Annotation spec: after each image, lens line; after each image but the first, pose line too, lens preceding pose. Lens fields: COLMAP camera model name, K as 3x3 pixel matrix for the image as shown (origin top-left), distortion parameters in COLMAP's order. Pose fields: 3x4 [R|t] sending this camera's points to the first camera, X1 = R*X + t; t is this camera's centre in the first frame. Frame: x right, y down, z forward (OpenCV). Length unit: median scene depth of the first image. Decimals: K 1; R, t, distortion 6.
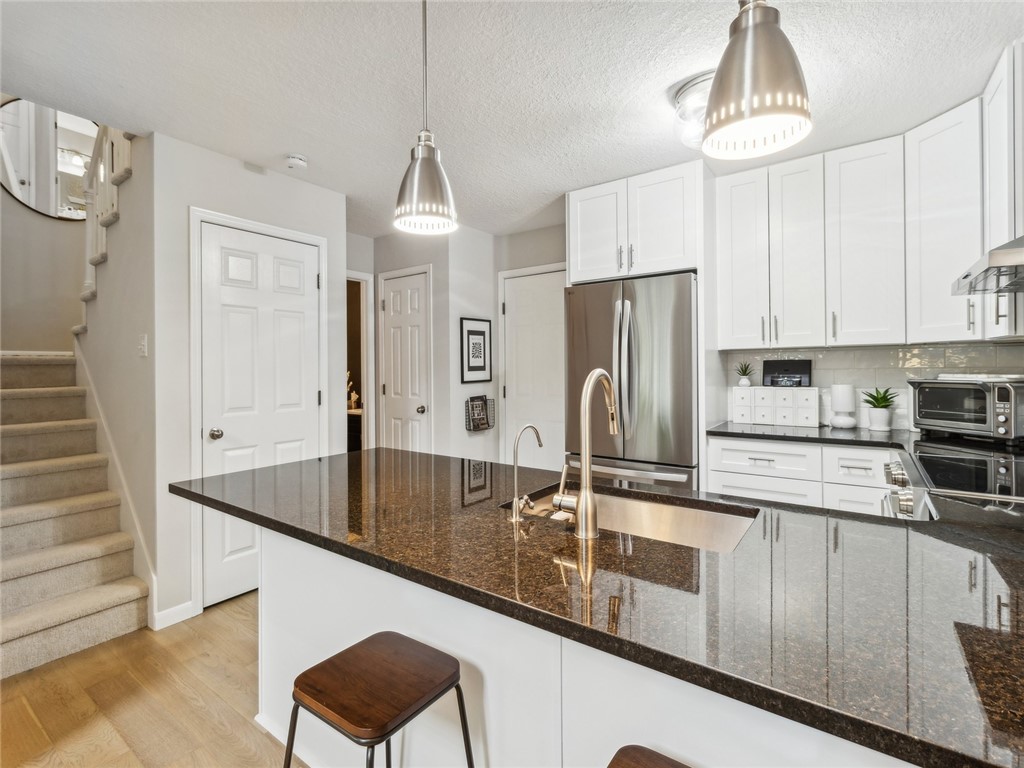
lens RADIAL K [[479.0, 0, 518.8], [0, 479.0, 367.1], [0, 0, 1]] dist [-0.000837, 0.000167]
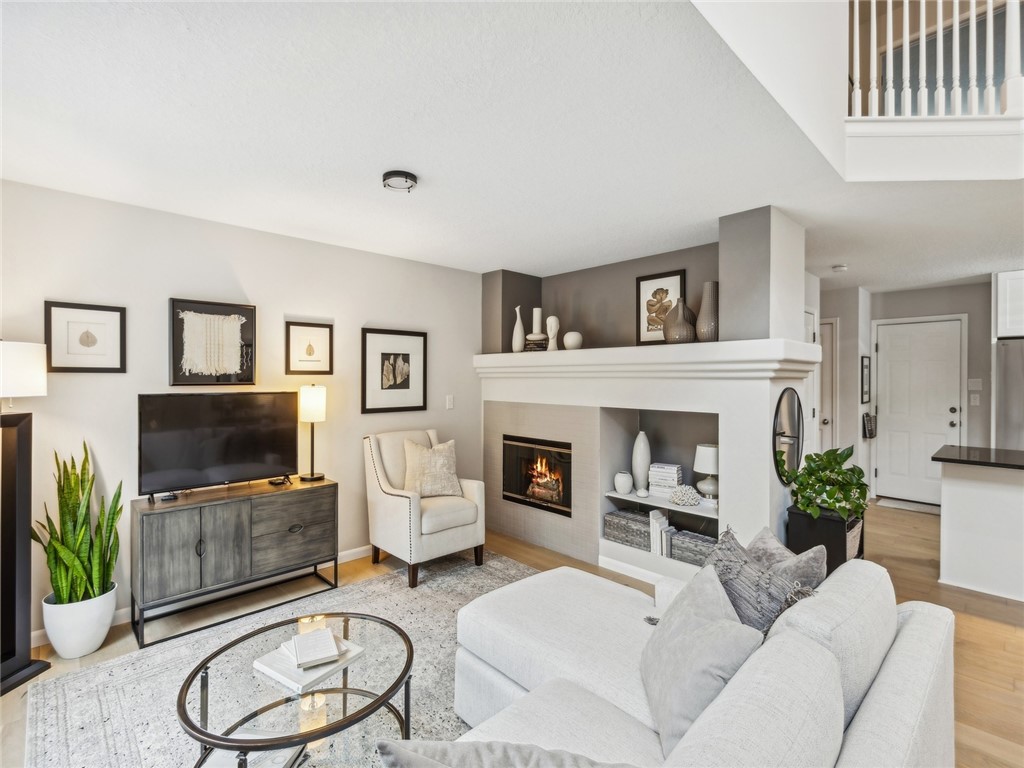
lens RADIAL K [[479.0, 0, 520.0], [0, 479.0, 381.7], [0, 0, 1]] dist [-0.000837, 0.000167]
pose [[0.984580, 0.010523, -0.174620, -1.157957], [-0.008354, 0.999879, 0.013152, -0.054975], [0.174738, -0.011490, 0.984548, -0.720348]]
